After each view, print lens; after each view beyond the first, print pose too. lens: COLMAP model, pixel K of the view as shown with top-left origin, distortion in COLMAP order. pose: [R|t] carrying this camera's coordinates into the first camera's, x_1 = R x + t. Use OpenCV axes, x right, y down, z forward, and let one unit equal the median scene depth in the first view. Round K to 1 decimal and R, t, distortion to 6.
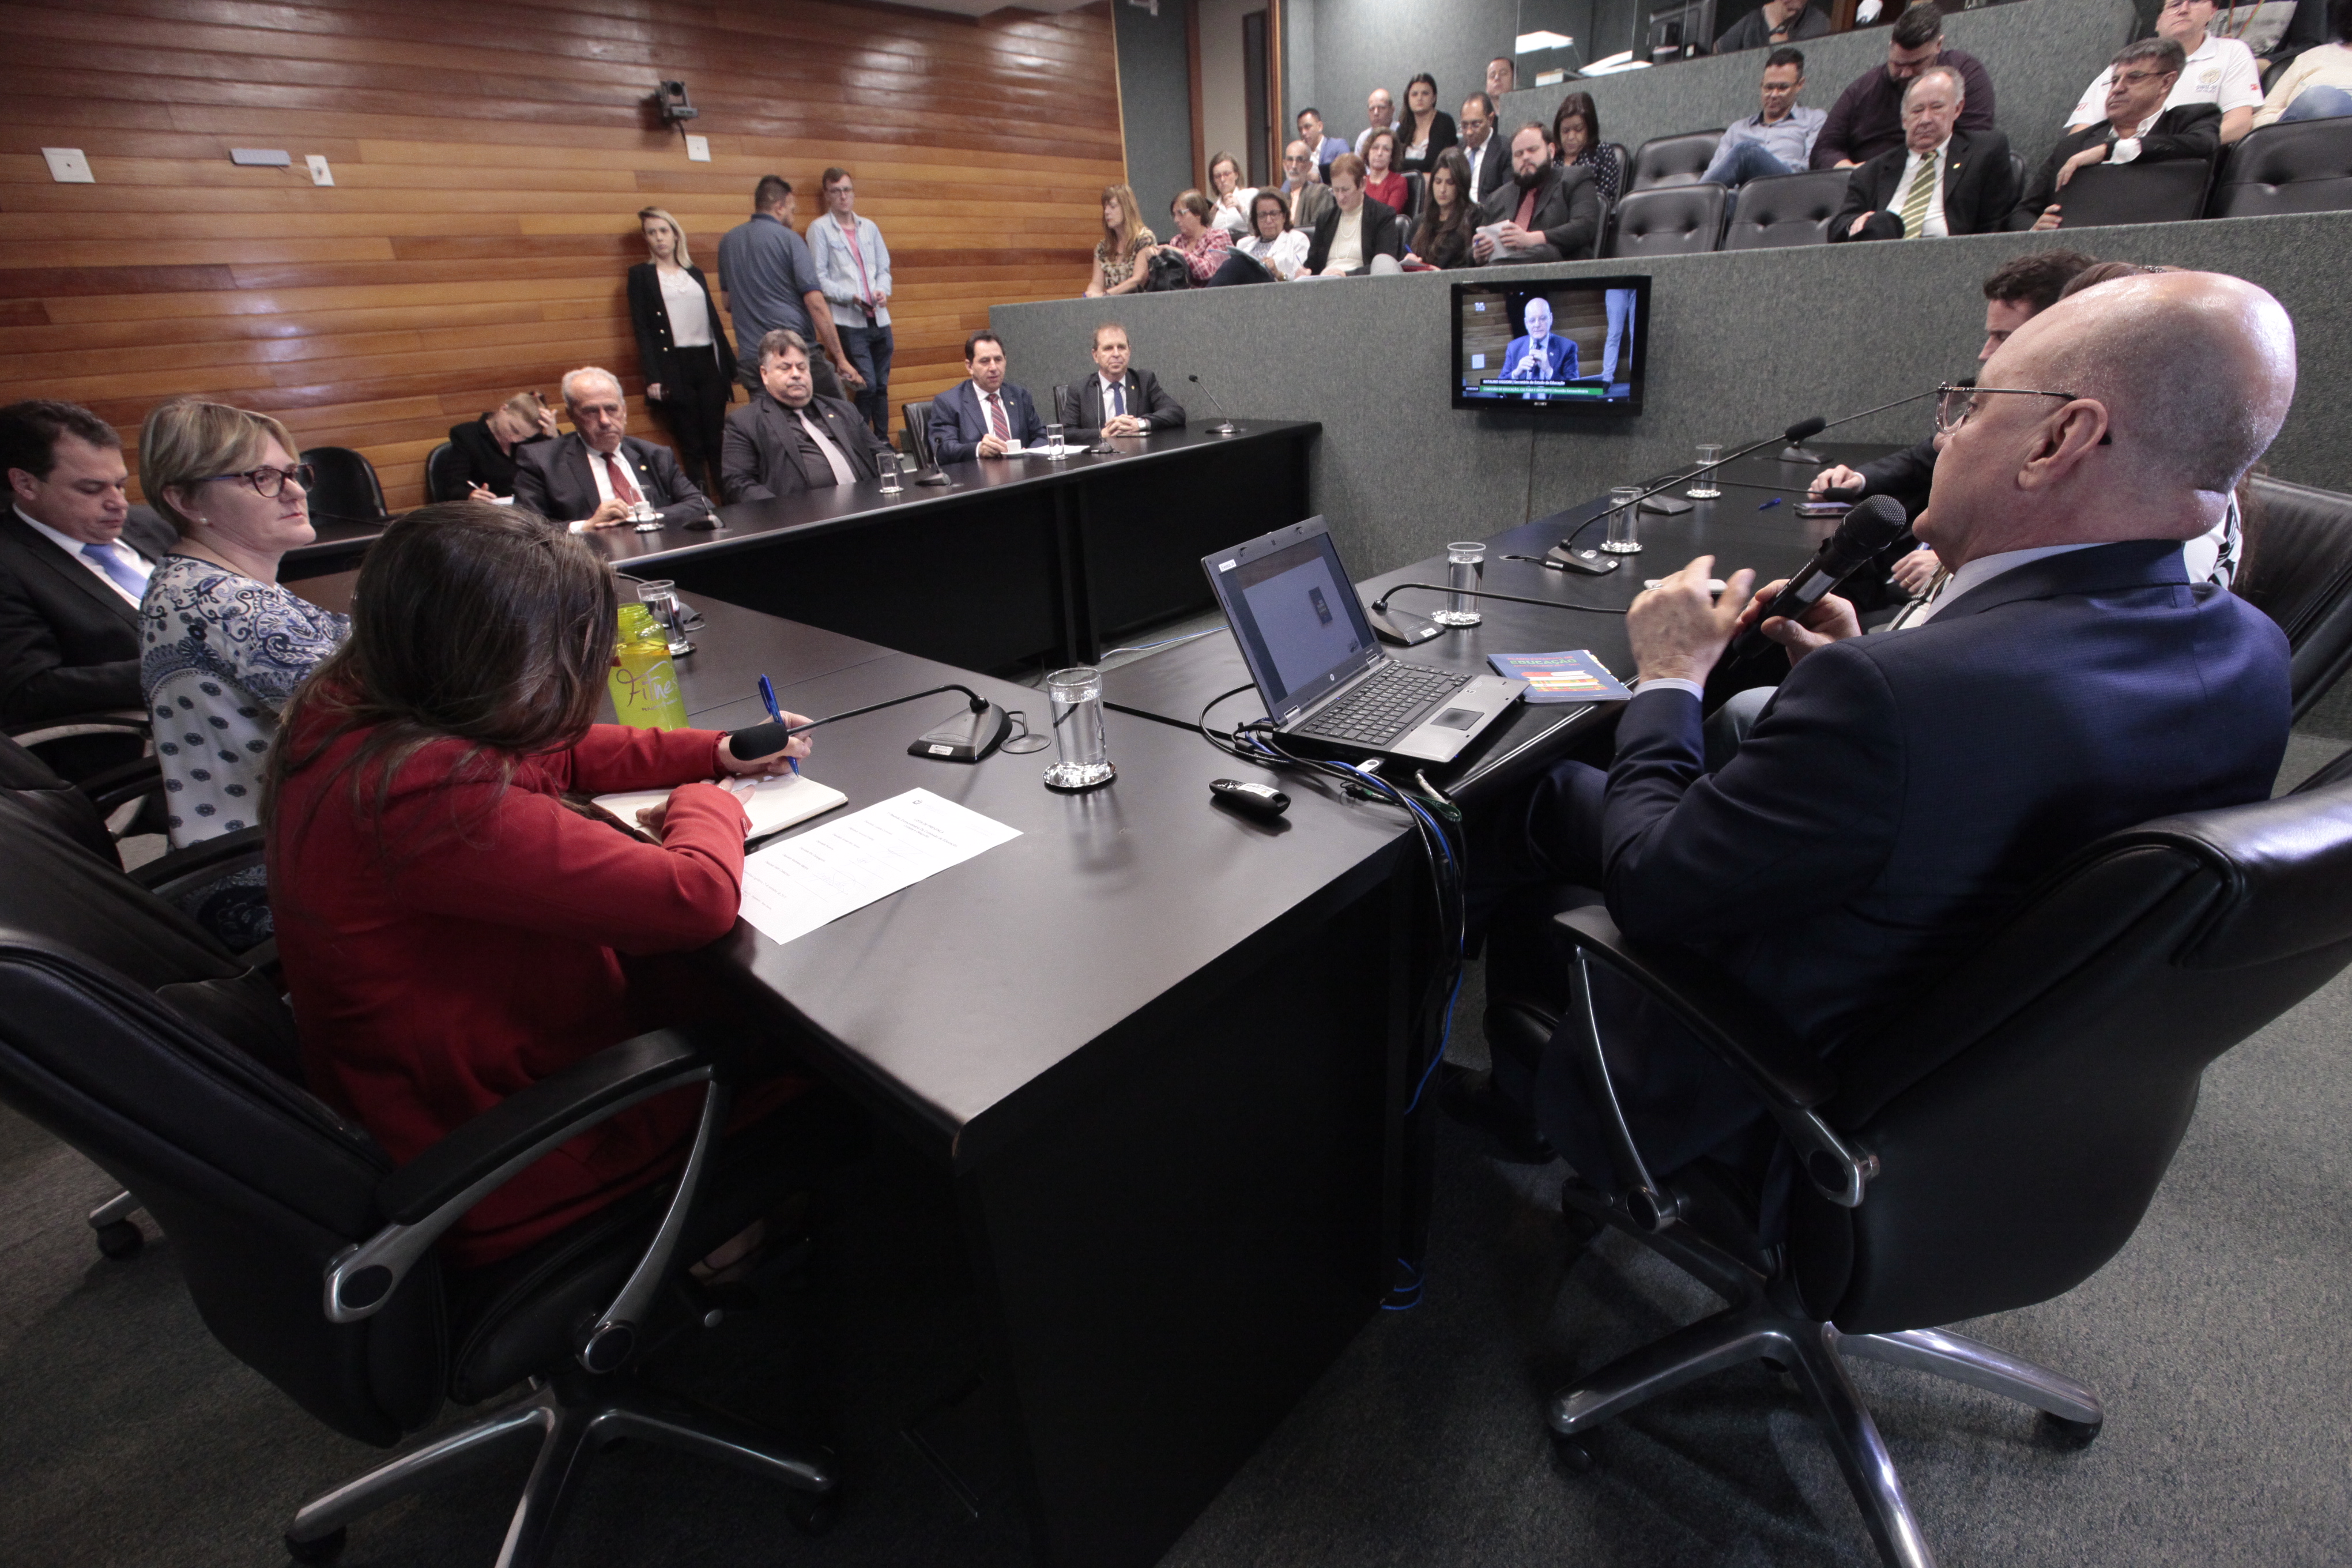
lens RADIAL K [[1148.0, 0, 1205.0], [0, 1148.0, 829.0], [0, 0, 1]] dist [-0.035966, 0.011638]
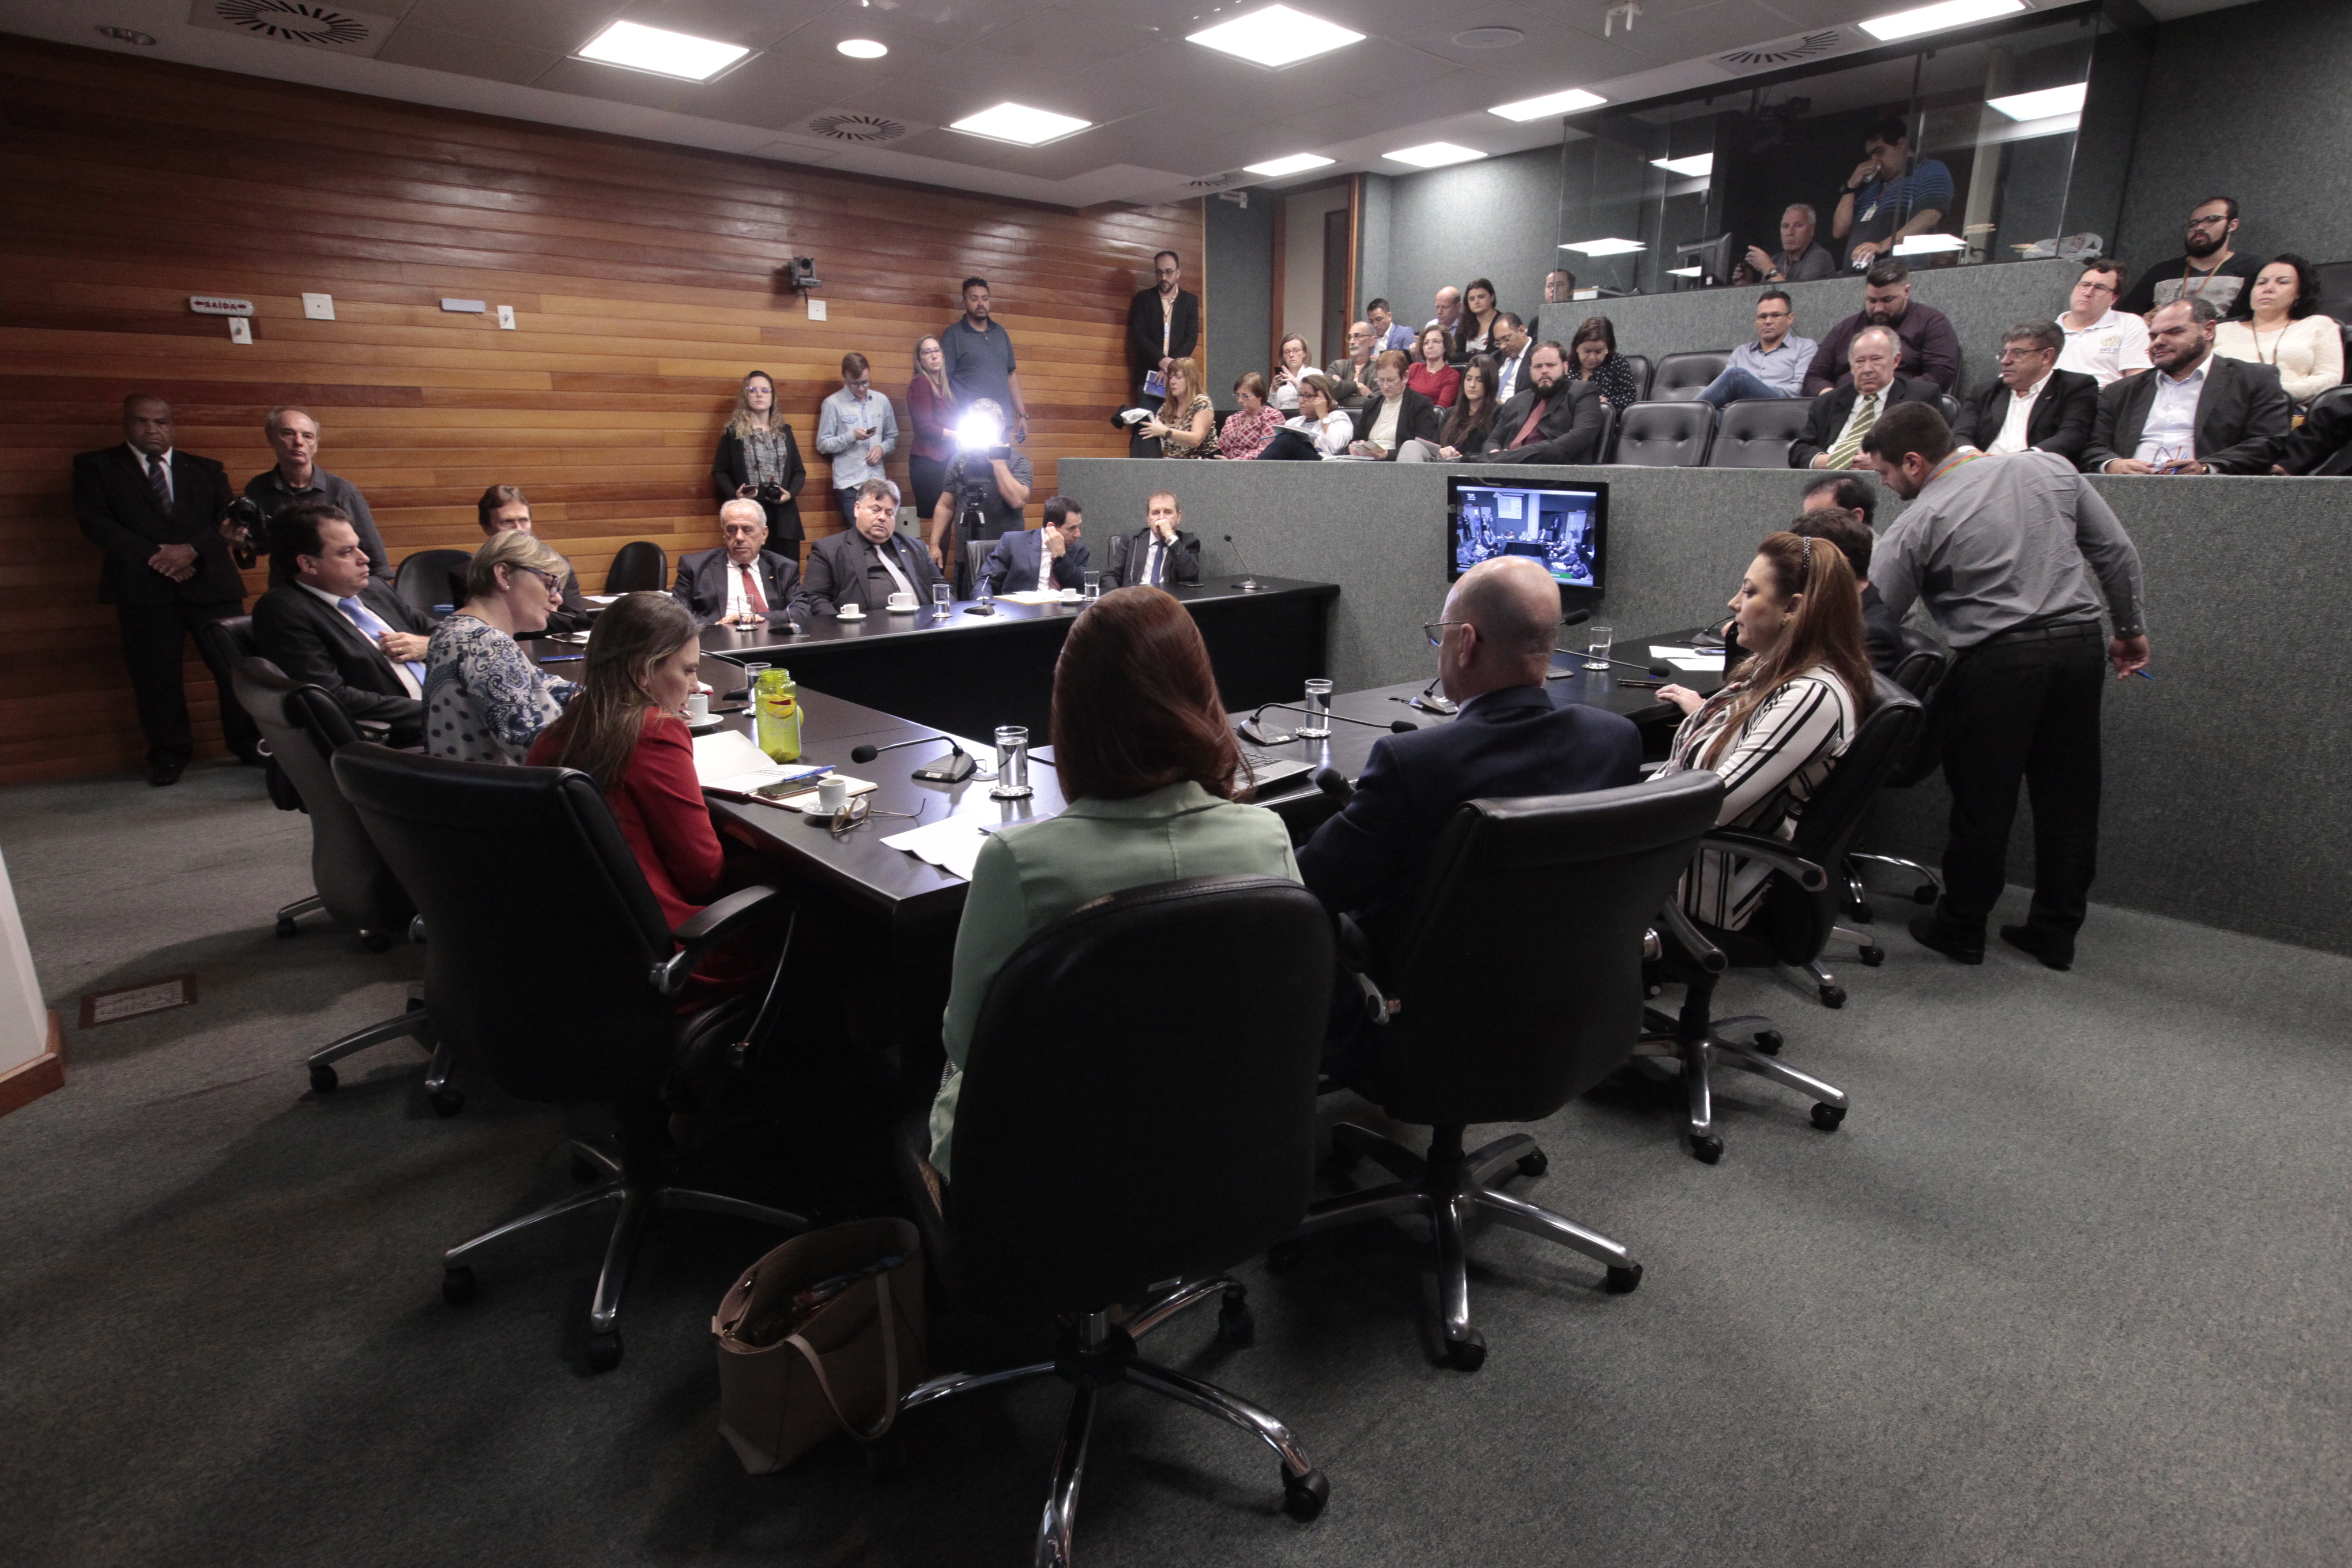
lens RADIAL K [[1284.2, 0, 1176.0], [0, 1284.2, 784.0], [0, 0, 1]] dist [-0.005954, -0.000940]
pose [[0.993064, 0.084466, -0.081794, 0.065191], [-0.097374, 0.980712, -0.169477, 0.055860], [0.065901, 0.176266, 0.982134, -0.188407]]
